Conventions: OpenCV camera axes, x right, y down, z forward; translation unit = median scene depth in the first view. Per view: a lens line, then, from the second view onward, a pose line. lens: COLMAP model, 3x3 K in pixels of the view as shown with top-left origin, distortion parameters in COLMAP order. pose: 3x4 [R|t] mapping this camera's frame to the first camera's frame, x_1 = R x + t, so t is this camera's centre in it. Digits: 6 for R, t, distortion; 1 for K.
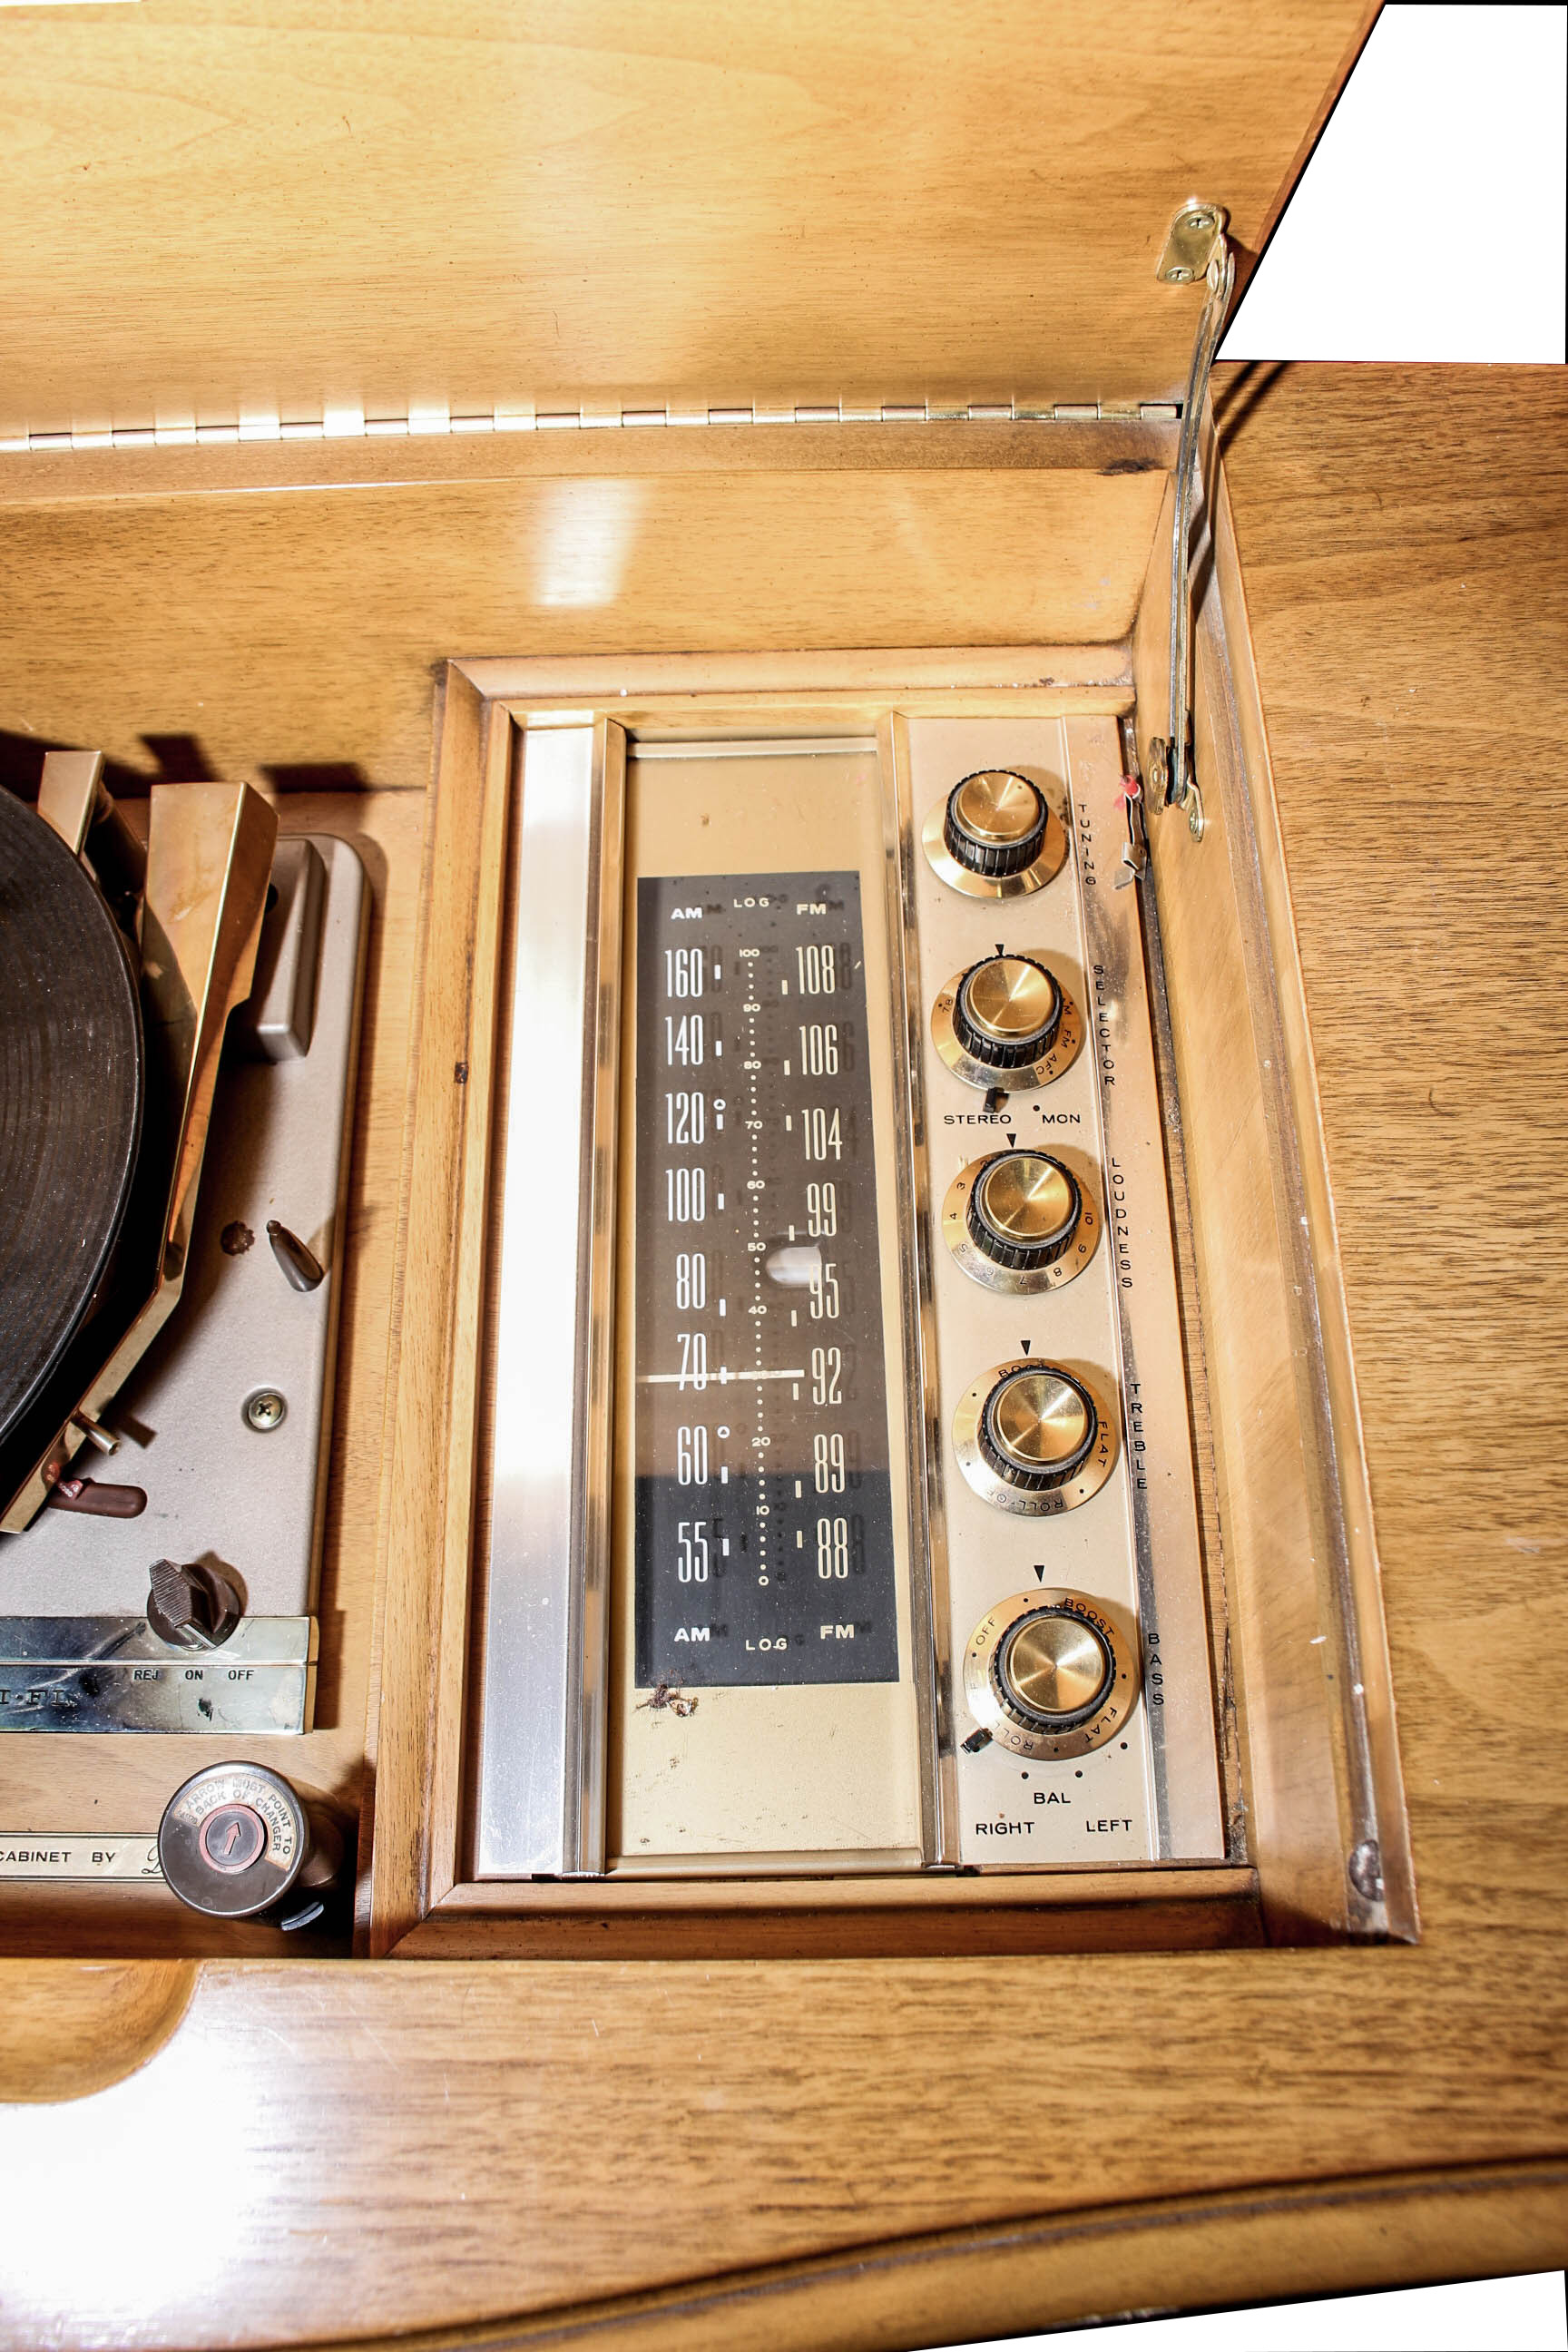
lens RADIAL K [[1944.6, 0, 779.0], [0, 1944.6, 1211.7], [0, 0, 1]] dist [-0.160493, 0.120702]
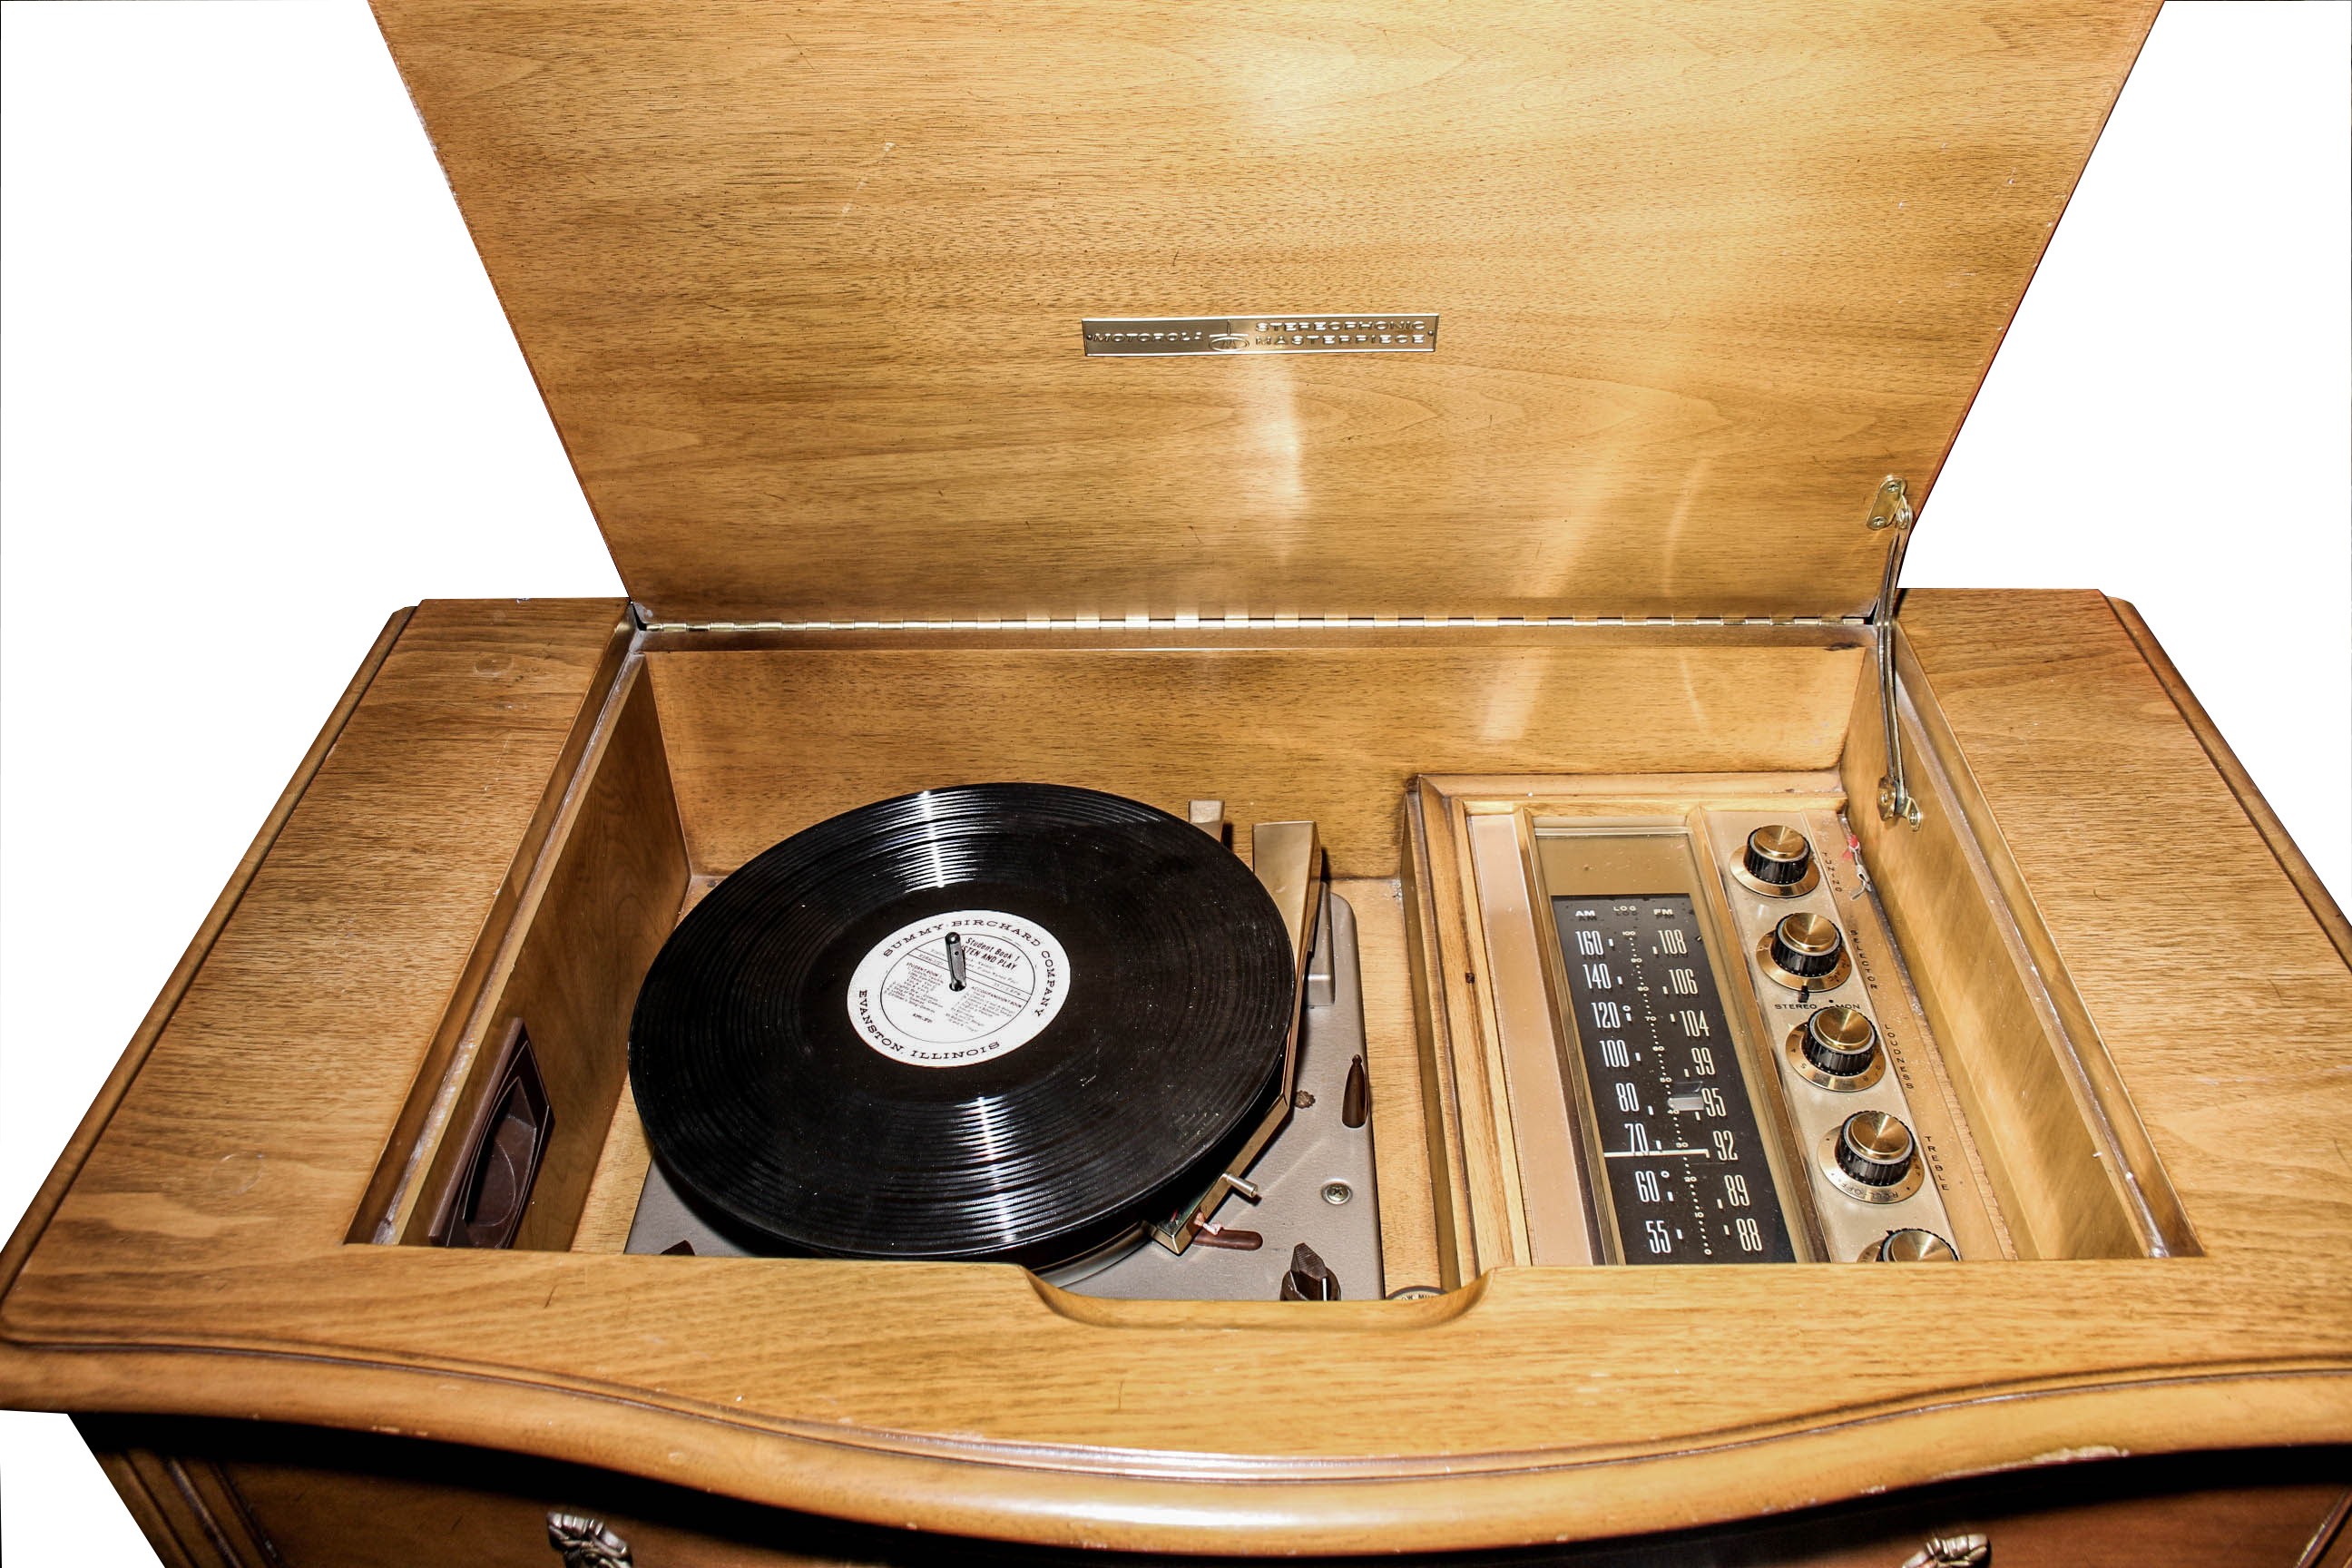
lens RADIAL K [[1950.5, 0, 1176.0], [0, 1950.5, 784.0], [0, 0, 1]] dist [-0.141778, 0.129265]
pose [[0.999426, 0.013220, -0.031186, -0.471284], [-0.026785, 0.872022, -0.488733, 0.757852], [0.020734, 0.489288, 0.871876, -0.621139]]
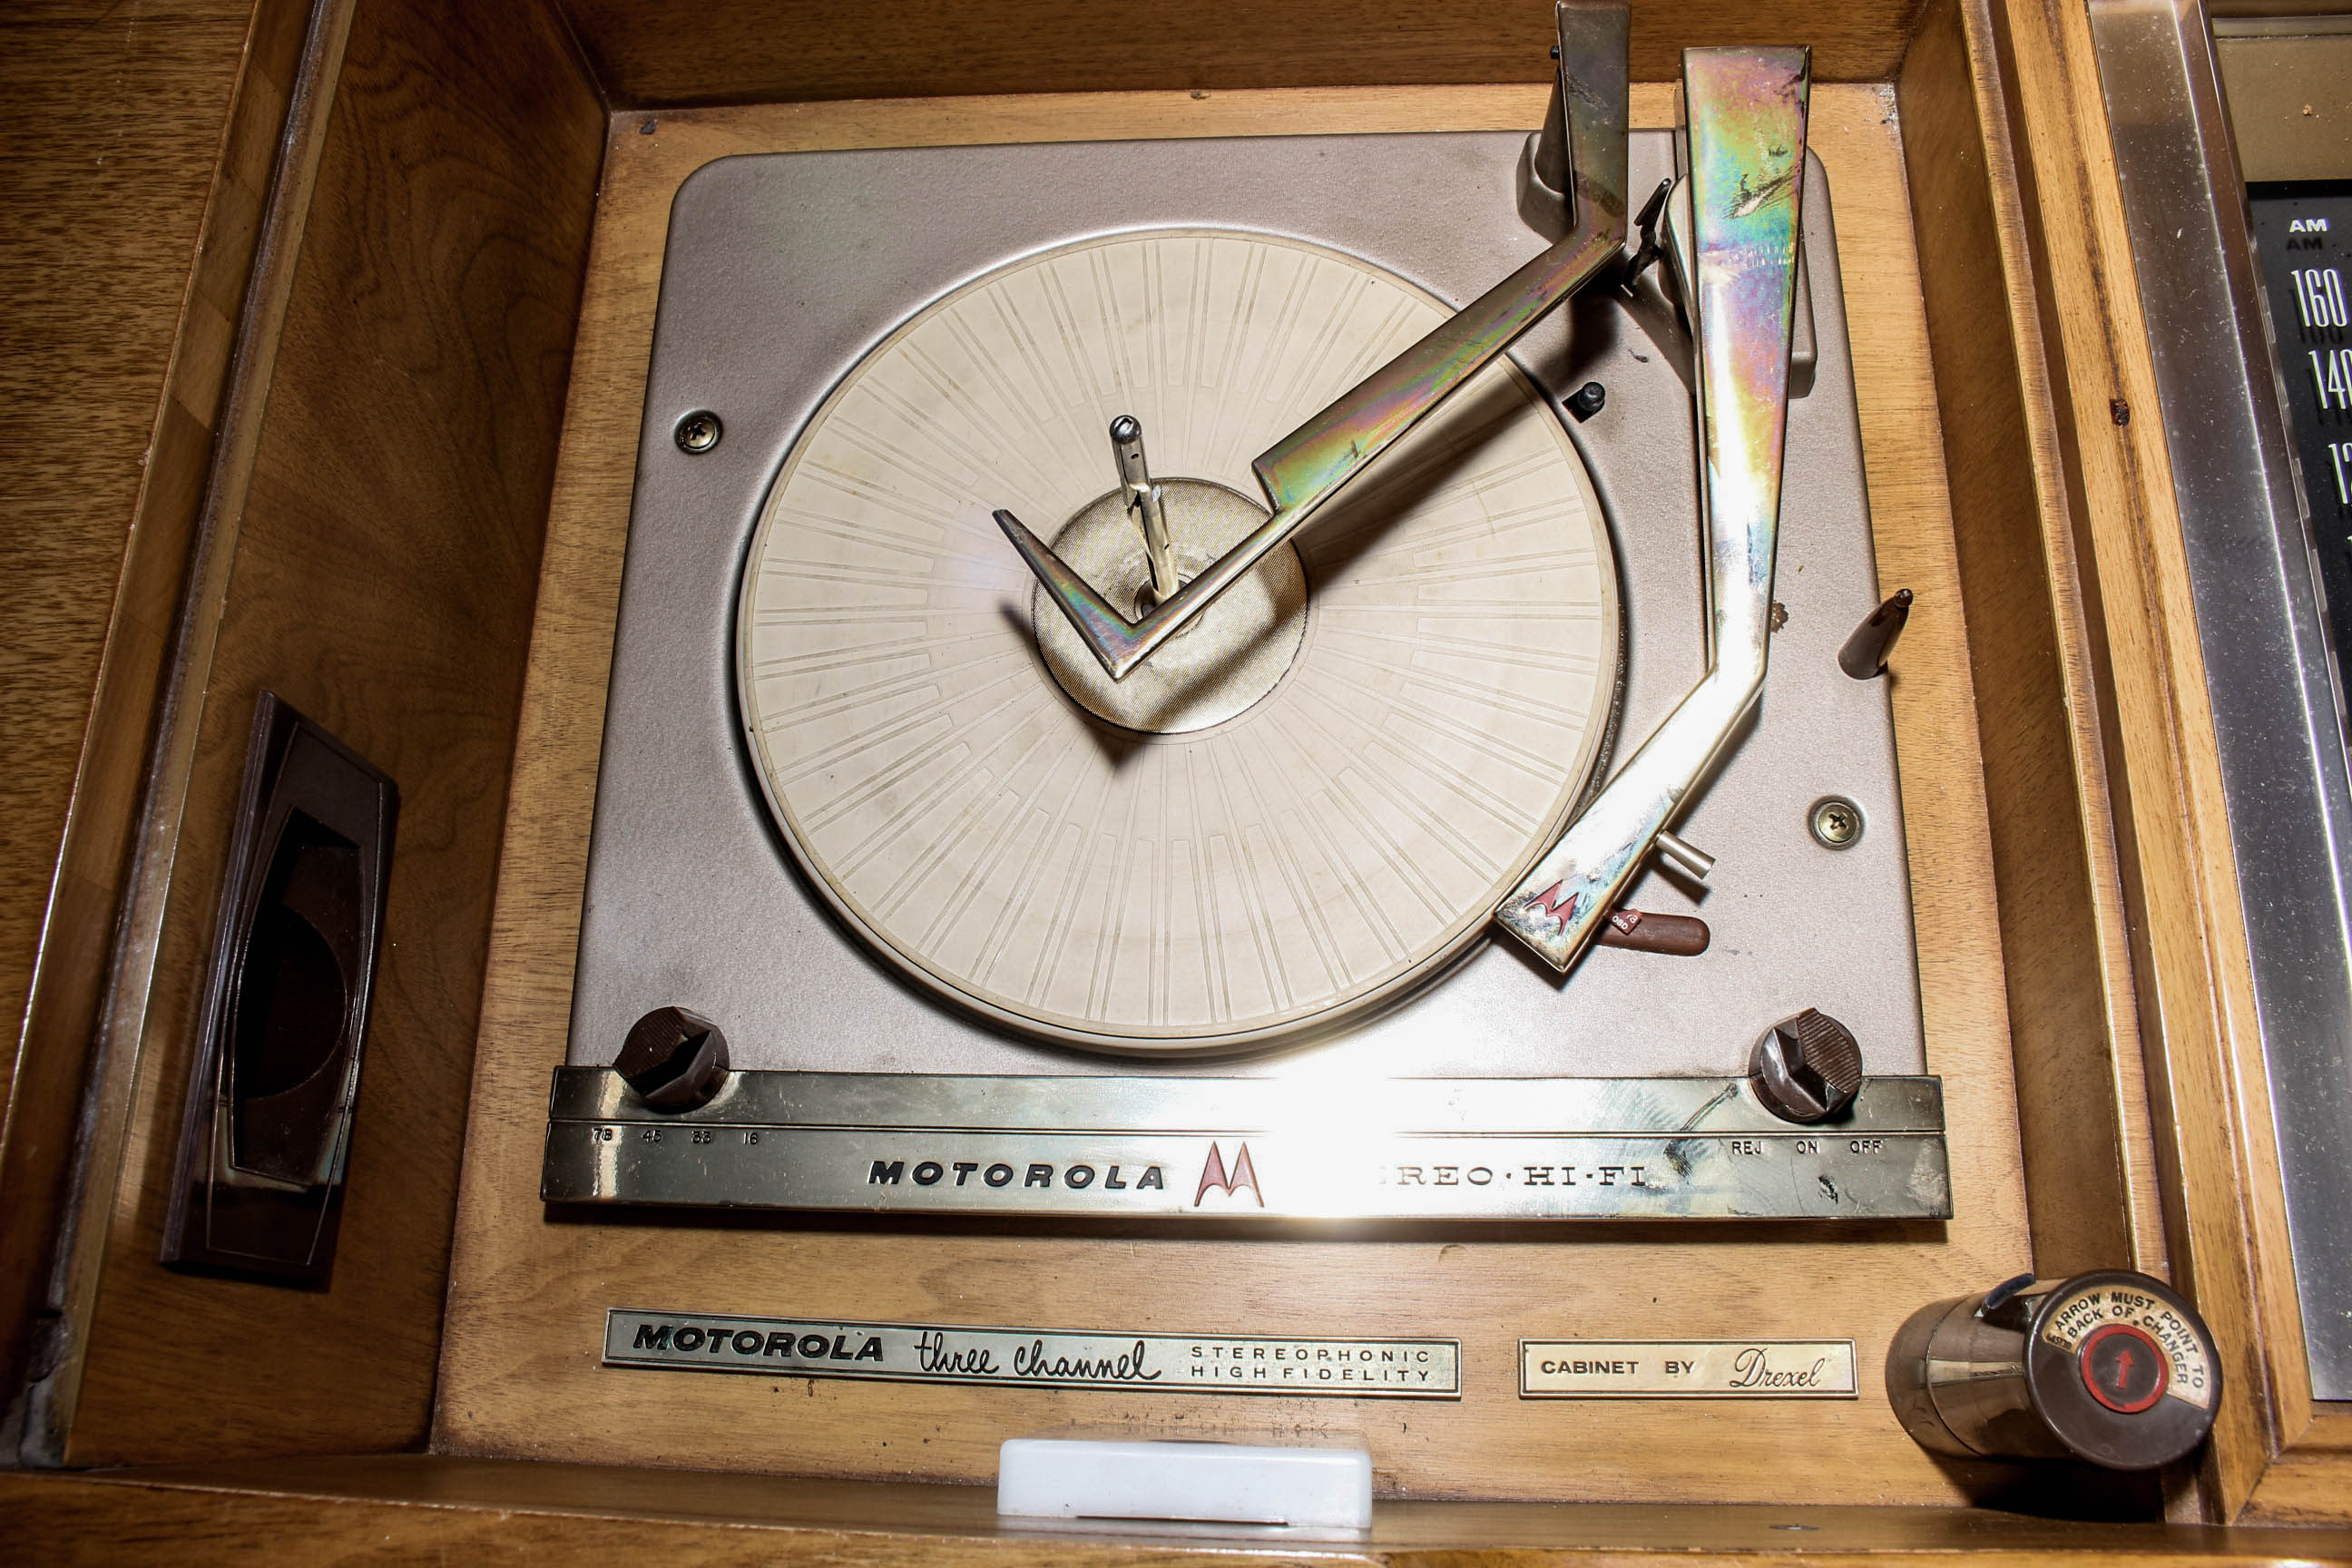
lens RADIAL K [[1944.6, 0, 1162.1], [0, 1944.6, 775.4], [0, 0, 1]] dist [-0.160493, 0.120702]
pose [[0.996953, 0.012242, -0.077044, -0.662494], [-0.005985, 0.996703, 0.080917, 0.025679], [0.077780, -0.080210, 0.993739, 0.228919]]
